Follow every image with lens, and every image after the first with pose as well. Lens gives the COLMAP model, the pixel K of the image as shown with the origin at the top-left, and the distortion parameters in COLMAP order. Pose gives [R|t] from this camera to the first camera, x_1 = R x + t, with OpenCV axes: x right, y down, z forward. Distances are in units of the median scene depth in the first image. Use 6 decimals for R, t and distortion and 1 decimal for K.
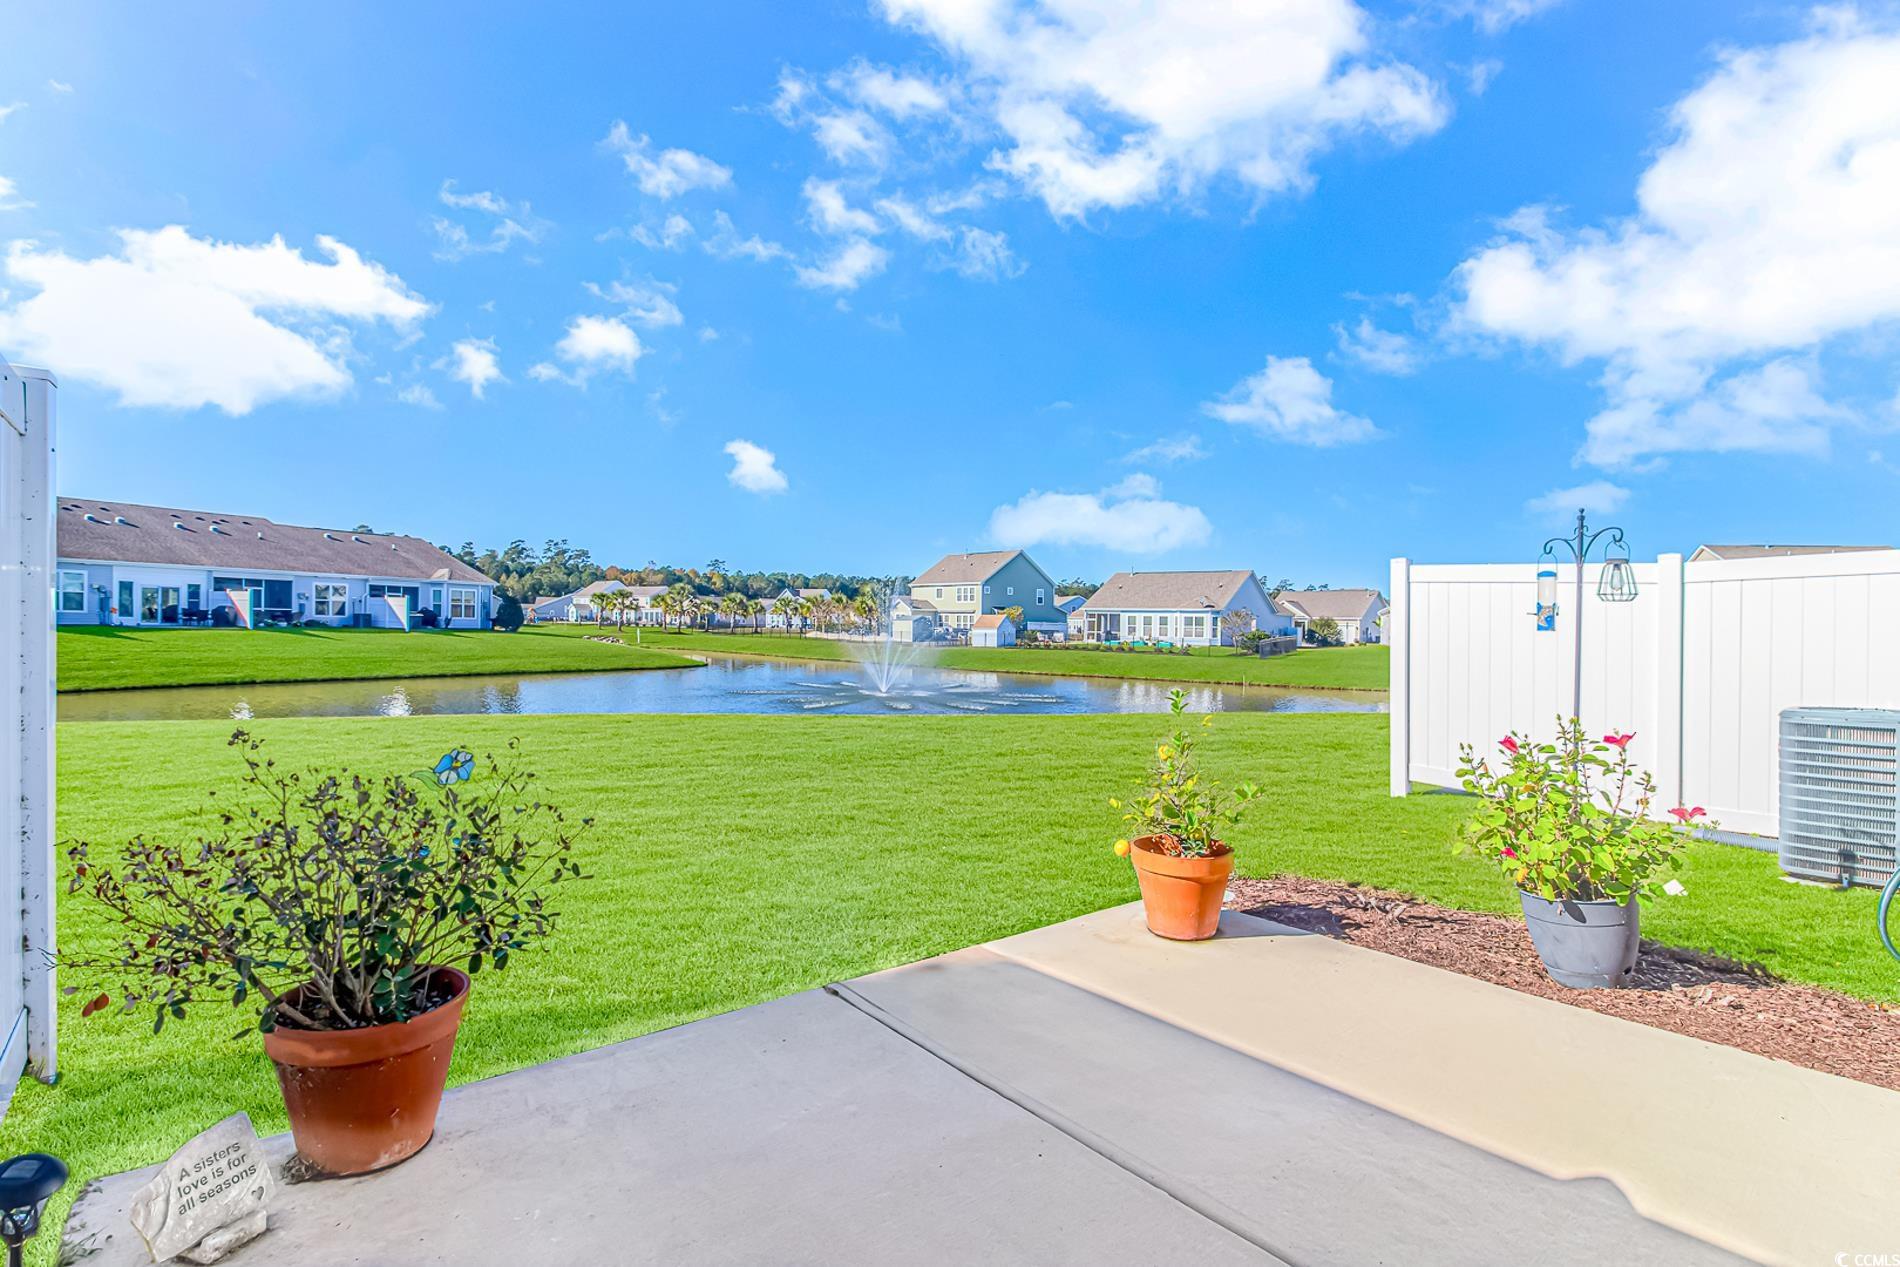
lens RADIAL K [[906.8, 0, 950.0], [0, 906.8, 633.5], [0, 0, 1]] dist [-0.000523, 0.000178]
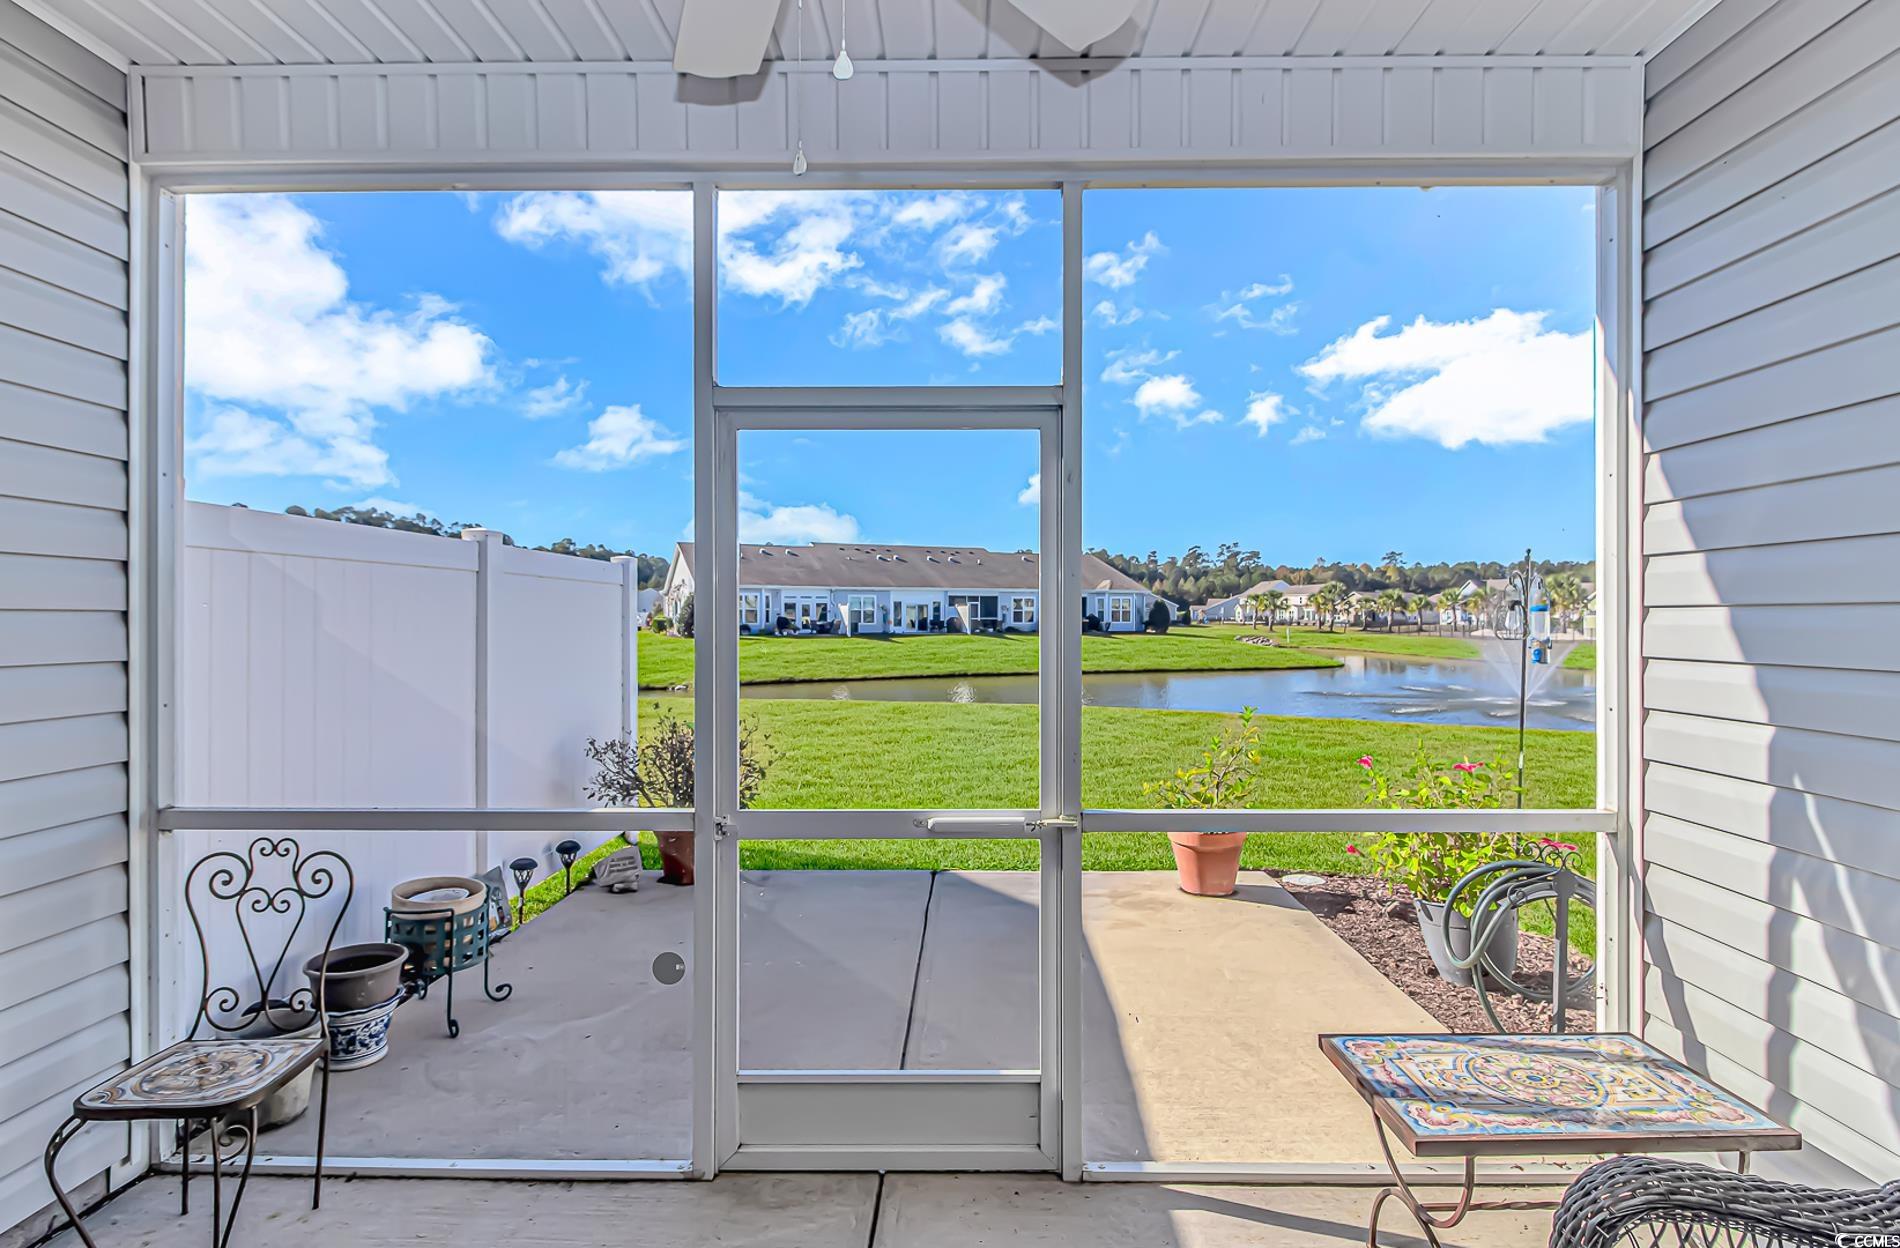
lens RADIAL K [[944.6, 0, 979.8], [0, 944.6, 624.2], [0, 0, 1]] dist [-0.001479, -0.000145]
pose [[0.758938, -0.015300, -0.650983, 0.113020], [0.011278, 0.999883, -0.010352, -0.004434], [0.651066, 0.000515, 0.759021, -0.026990]]
